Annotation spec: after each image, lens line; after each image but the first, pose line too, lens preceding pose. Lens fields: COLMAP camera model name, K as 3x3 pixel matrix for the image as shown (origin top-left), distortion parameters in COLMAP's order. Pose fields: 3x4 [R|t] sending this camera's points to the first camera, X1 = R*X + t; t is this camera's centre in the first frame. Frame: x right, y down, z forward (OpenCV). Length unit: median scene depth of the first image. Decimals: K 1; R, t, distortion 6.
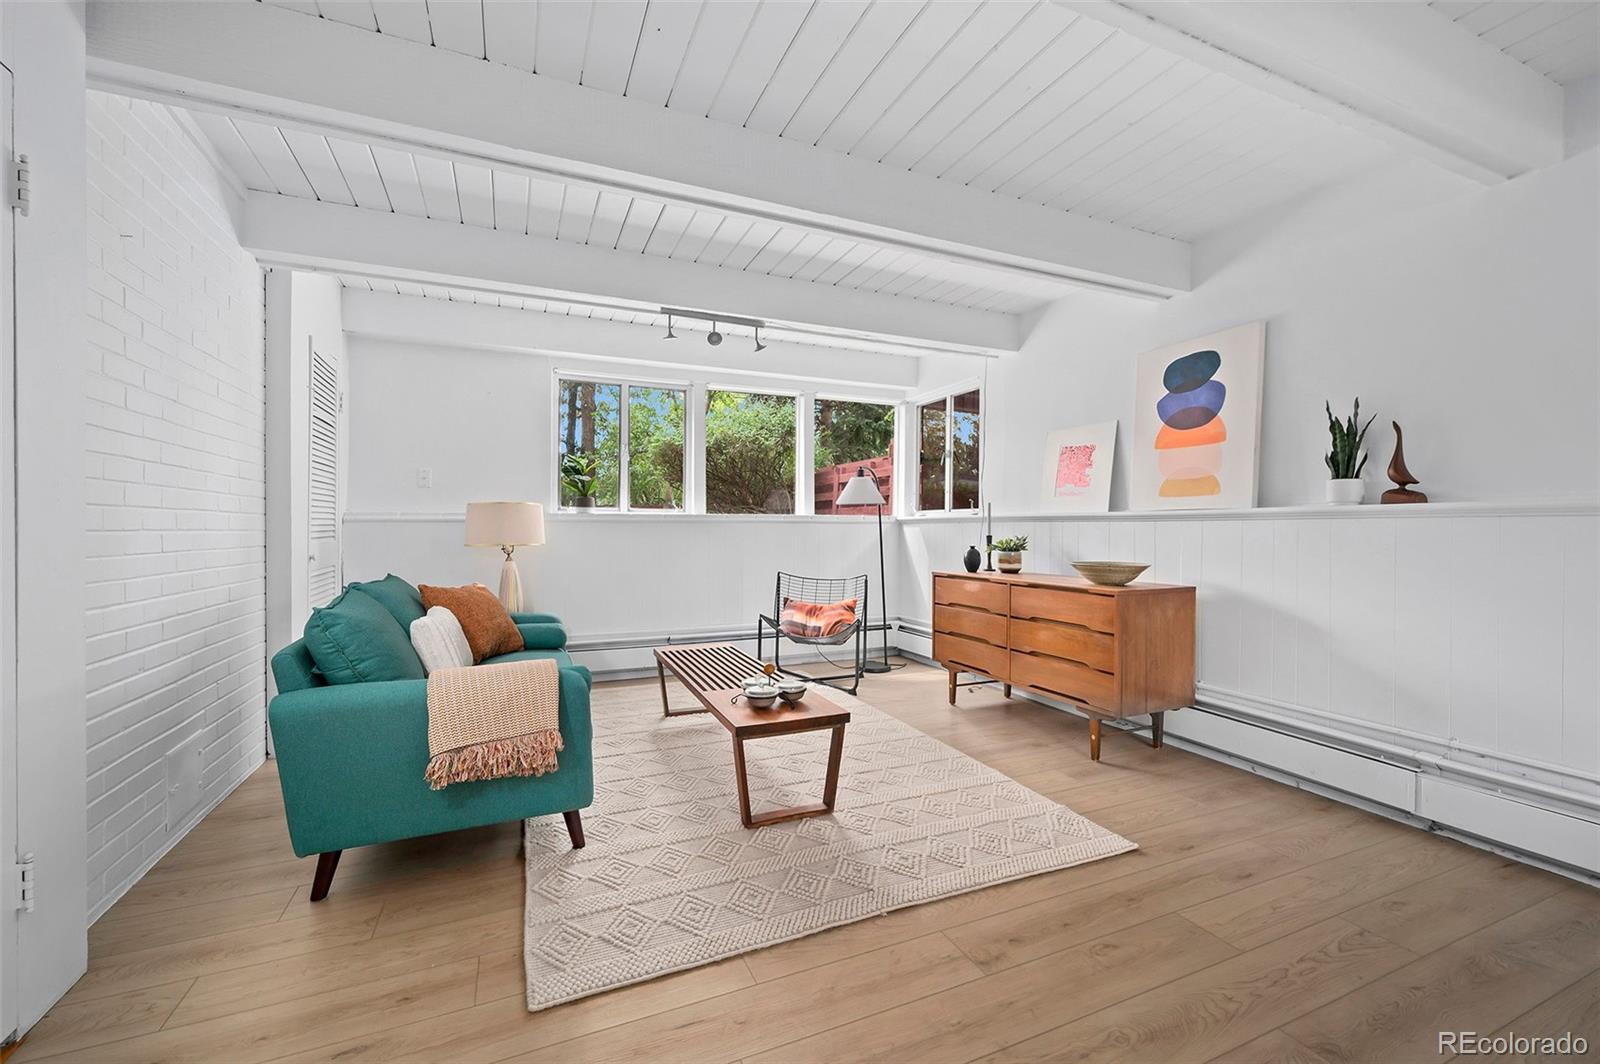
lens RADIAL K [[656.0, 0, 801.0], [0, 656.0, 535.3], [0, 0, 1]] dist [-0.004237, -0.000168]
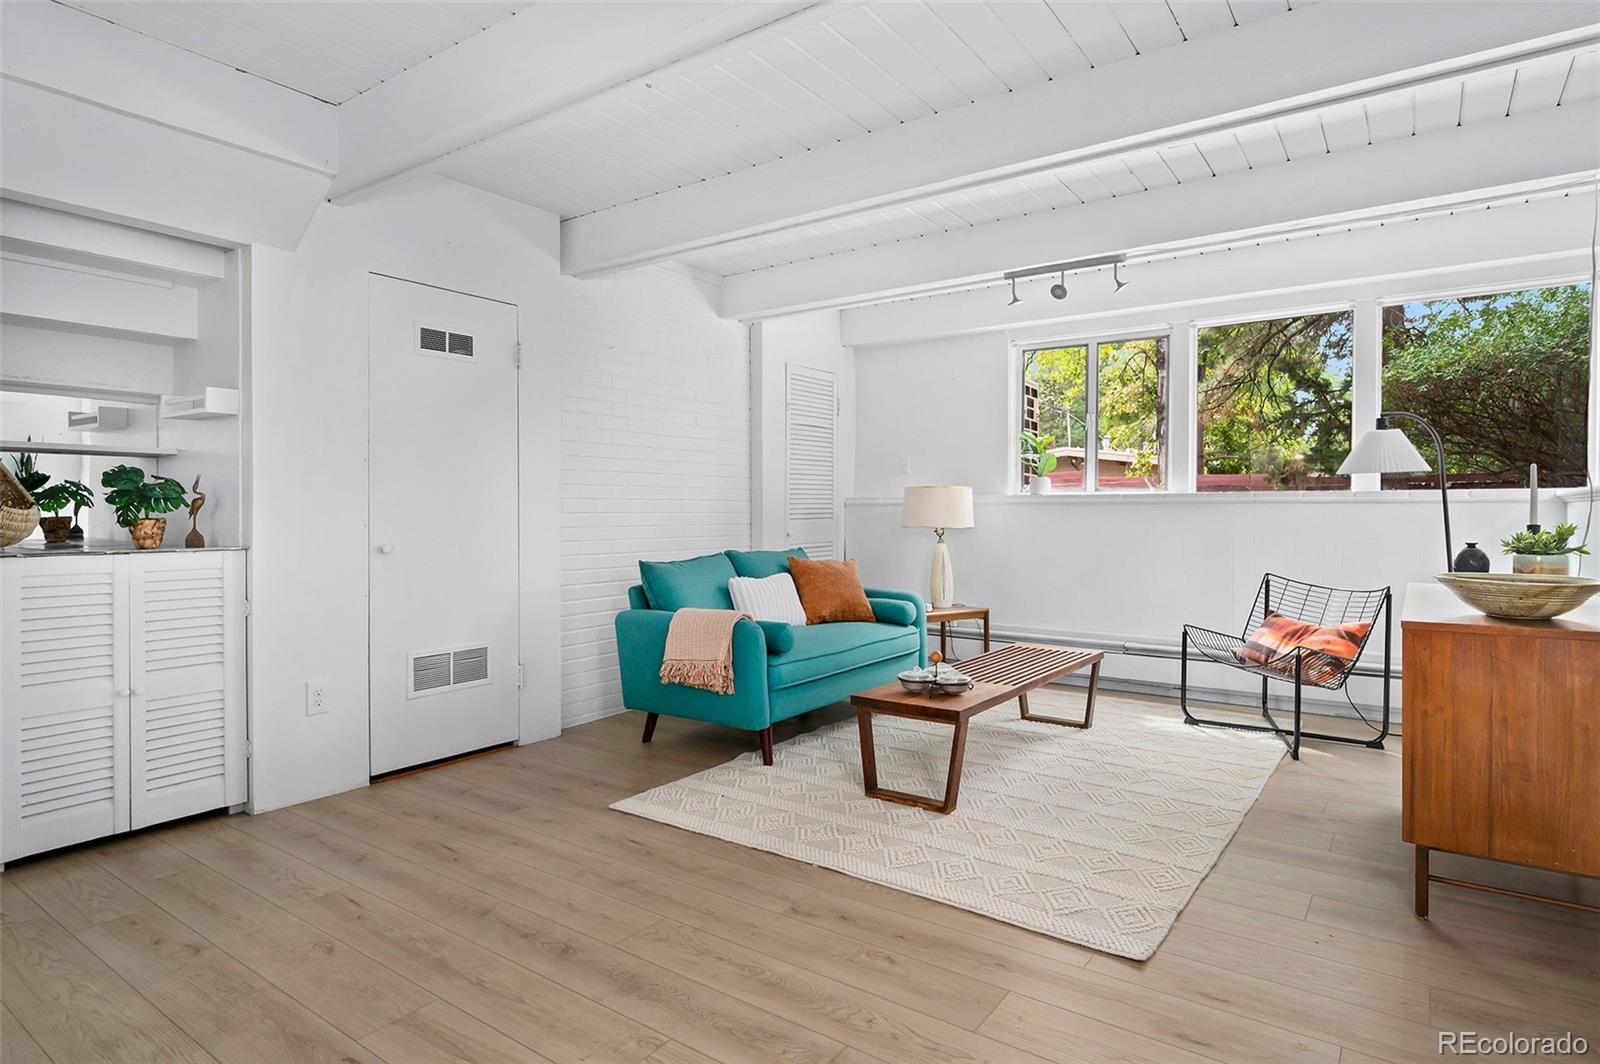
lens RADIAL K [[882.3, 0, 794.3], [0, 882.3, 522.1], [0, 0, 1]] dist [-0.003977, 0.000200]
pose [[0.505033, 0.011185, -0.863027, 0.709470], [-0.008883, 0.999930, 0.007761, -0.002944], [0.863054, 0.003746, 0.505097, 0.115912]]
